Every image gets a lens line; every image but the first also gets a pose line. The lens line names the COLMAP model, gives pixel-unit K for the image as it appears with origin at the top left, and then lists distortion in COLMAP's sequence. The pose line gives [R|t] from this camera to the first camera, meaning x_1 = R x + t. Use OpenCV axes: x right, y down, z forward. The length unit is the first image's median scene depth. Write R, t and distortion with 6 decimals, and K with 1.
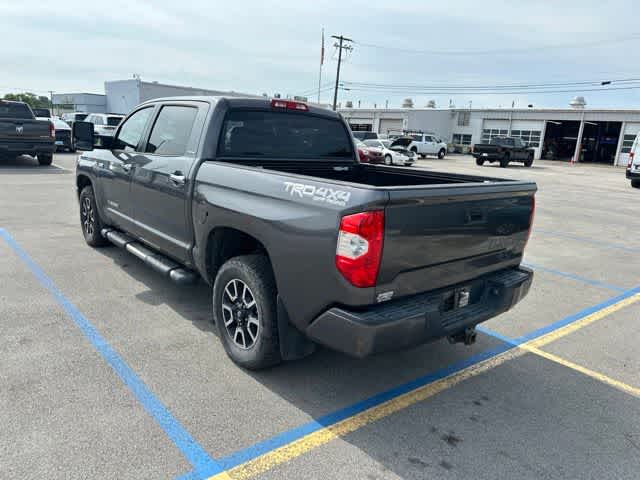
lens RADIAL K [[446.1, 0, 320.0], [0, 446.1, 240.0], [0, 0, 1]] dist [0.023698, -0.024023]
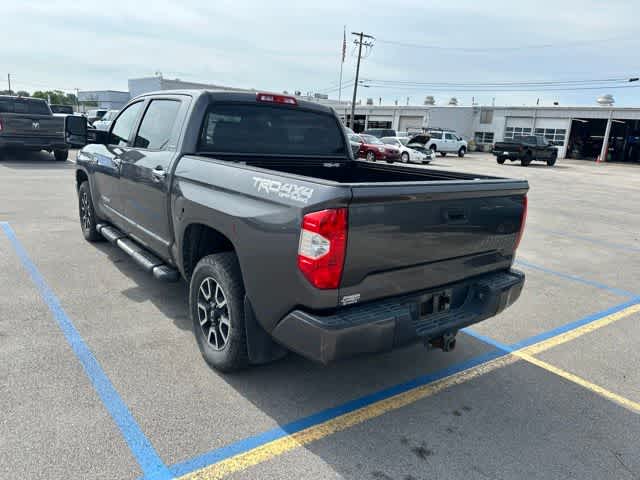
lens RADIAL K [[447.8, 0, 320.0], [0, 447.8, 240.0], [0, 0, 1]] dist [0.009215, -0.006969]
pose [[0.998941, 0.014591, -0.043624, 0.076835], [-0.014382, 0.999884, 0.005095, -0.001897], [0.043693, -0.004462, 0.999035, 0.033073]]
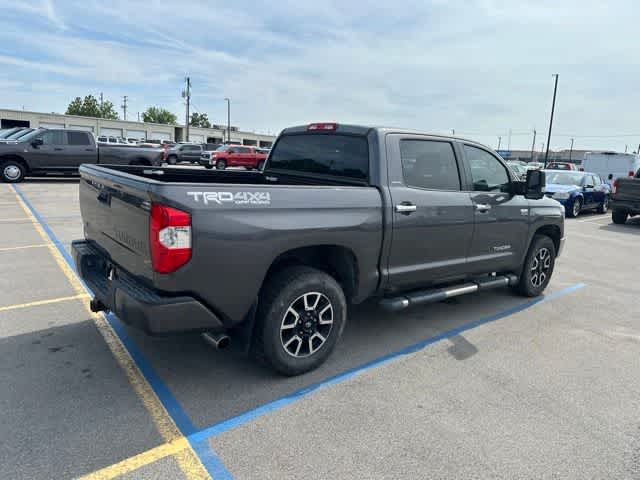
lens RADIAL K [[446.1, 0, 320.0], [0, 446.1, 240.0], [0, 0, 1]] dist [0.023698, -0.024023]
pose [[-0.015935, 0.115844, -0.993140, 1.090905], [-0.285374, 0.951424, 0.115557, -0.178267], [0.958284, 0.285258, 0.017897, 1.126437]]
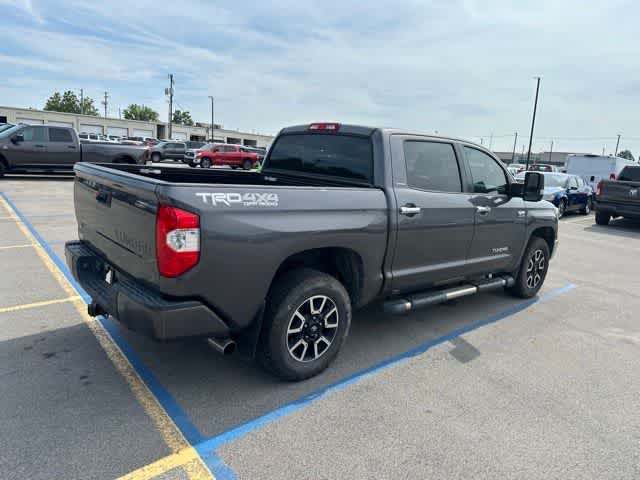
lens RADIAL K [[446.1, 0, 320.0], [0, 446.1, 240.0], [0, 0, 1]] dist [0.023698, -0.024023]
pose [[0.019749, 0.117168, -0.992916, 1.073625], [-0.292658, 0.950288, 0.106317, -0.169012], [0.956013, 0.288485, 0.053058, 1.083962]]
